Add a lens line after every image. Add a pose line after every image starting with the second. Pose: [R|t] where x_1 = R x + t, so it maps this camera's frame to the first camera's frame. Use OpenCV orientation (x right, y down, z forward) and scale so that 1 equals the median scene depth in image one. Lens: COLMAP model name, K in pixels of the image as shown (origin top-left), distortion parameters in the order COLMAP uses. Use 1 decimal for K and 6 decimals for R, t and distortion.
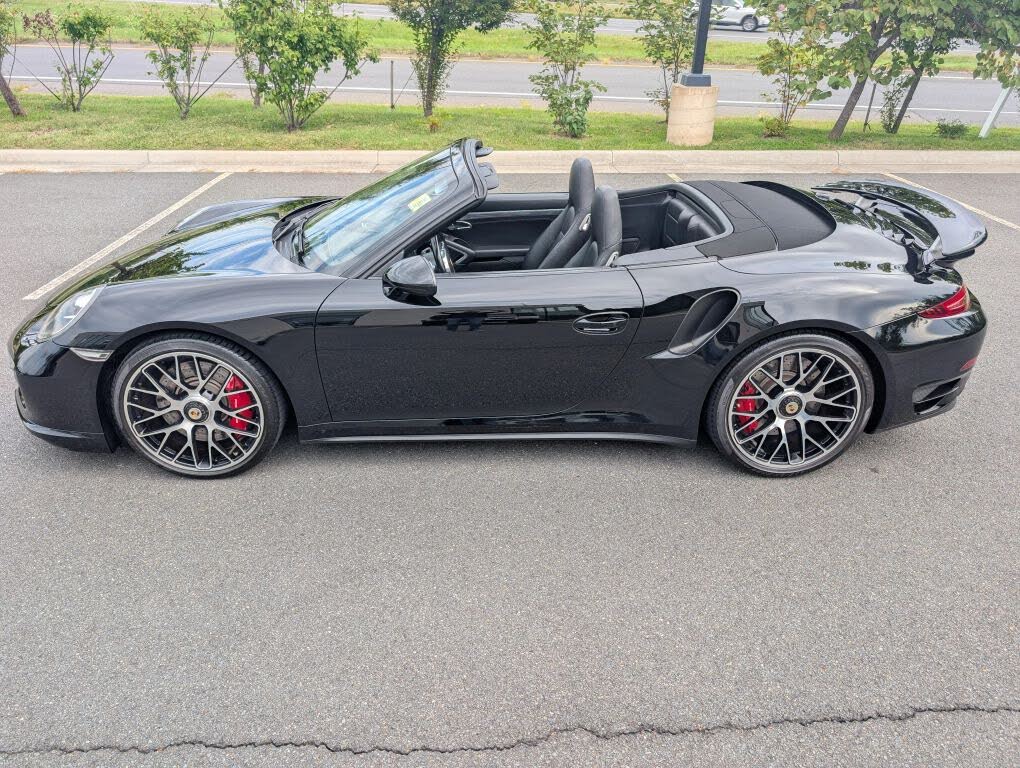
lens RADIAL K [[742.7, 0, 509.8], [0, 742.7, 379.0], [0, 0, 1]] dist [0.019292, -0.013626]
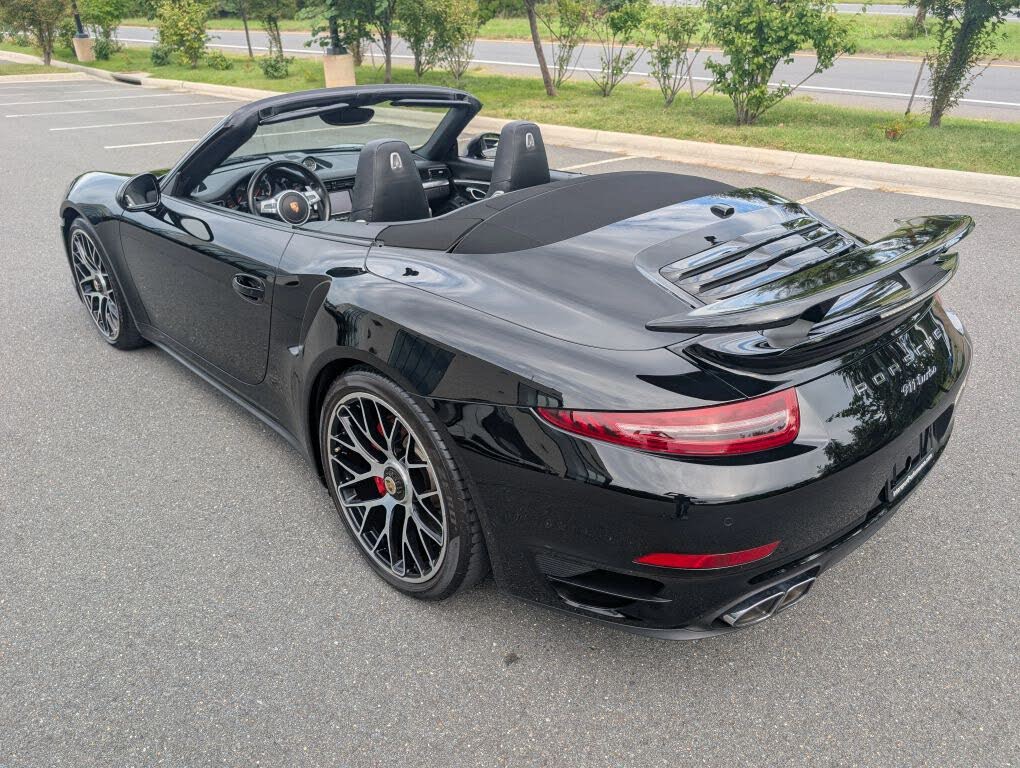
lens RADIAL K [[742.7, 0, 517.7], [0, 742.7, 387.3], [0, 0, 1]] dist [0.019292, -0.013626]
pose [[0.667775, 0.315902, -0.674005, 0.255658], [-0.319187, 0.939529, 0.124115, -0.048618], [0.672455, 0.132253, 0.728226, 0.165034]]
